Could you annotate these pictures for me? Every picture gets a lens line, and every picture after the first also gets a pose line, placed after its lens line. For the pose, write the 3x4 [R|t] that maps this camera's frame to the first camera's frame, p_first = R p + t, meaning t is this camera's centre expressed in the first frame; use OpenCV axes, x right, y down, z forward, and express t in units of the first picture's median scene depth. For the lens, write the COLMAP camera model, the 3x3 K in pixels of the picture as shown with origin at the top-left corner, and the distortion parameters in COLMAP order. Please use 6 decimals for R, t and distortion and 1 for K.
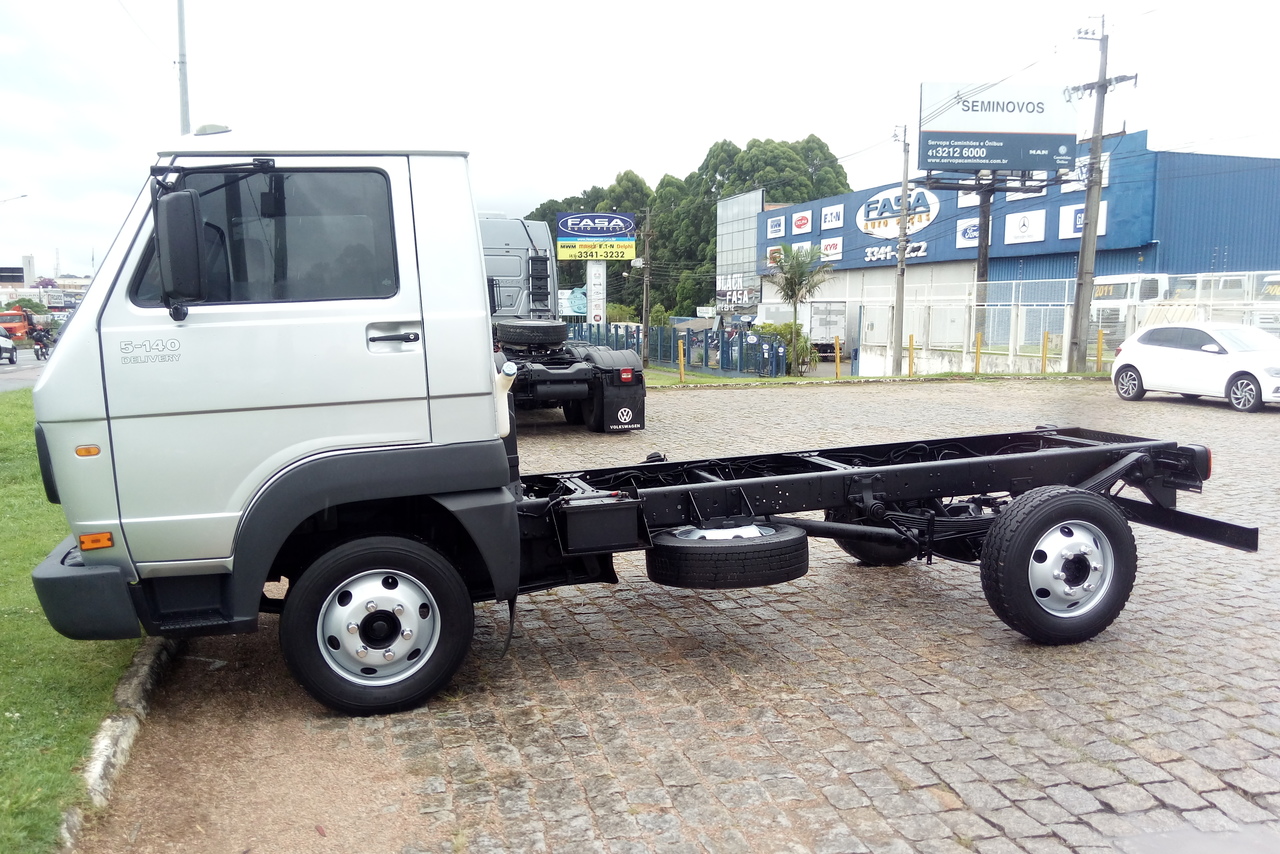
lens RADIAL K [[1062.1, 0, 679.8], [0, 1062.1, 412.8], [0, 0, 1]] dist [0.090550, -0.173083]
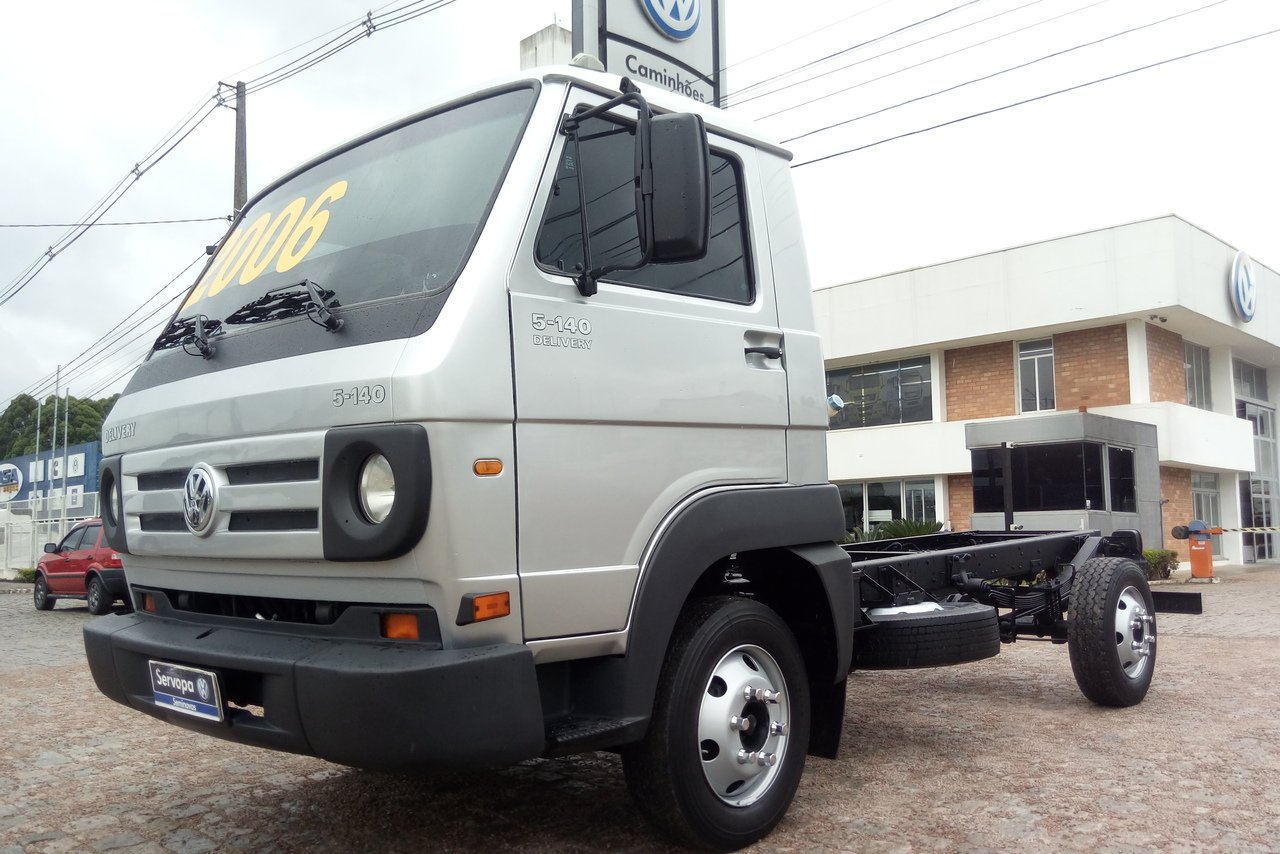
lens RADIAL K [[1062.1, 0, 679.8], [0, 1062.1, 412.8], [0, 0, 1]] dist [0.090550, -0.173083]
pose [[0.847477, 0.049552, 0.528514, -0.765604], [0.055490, 0.981909, -0.181040, 0.122960], [-0.527923, 0.182754, 0.829396, 0.365968]]
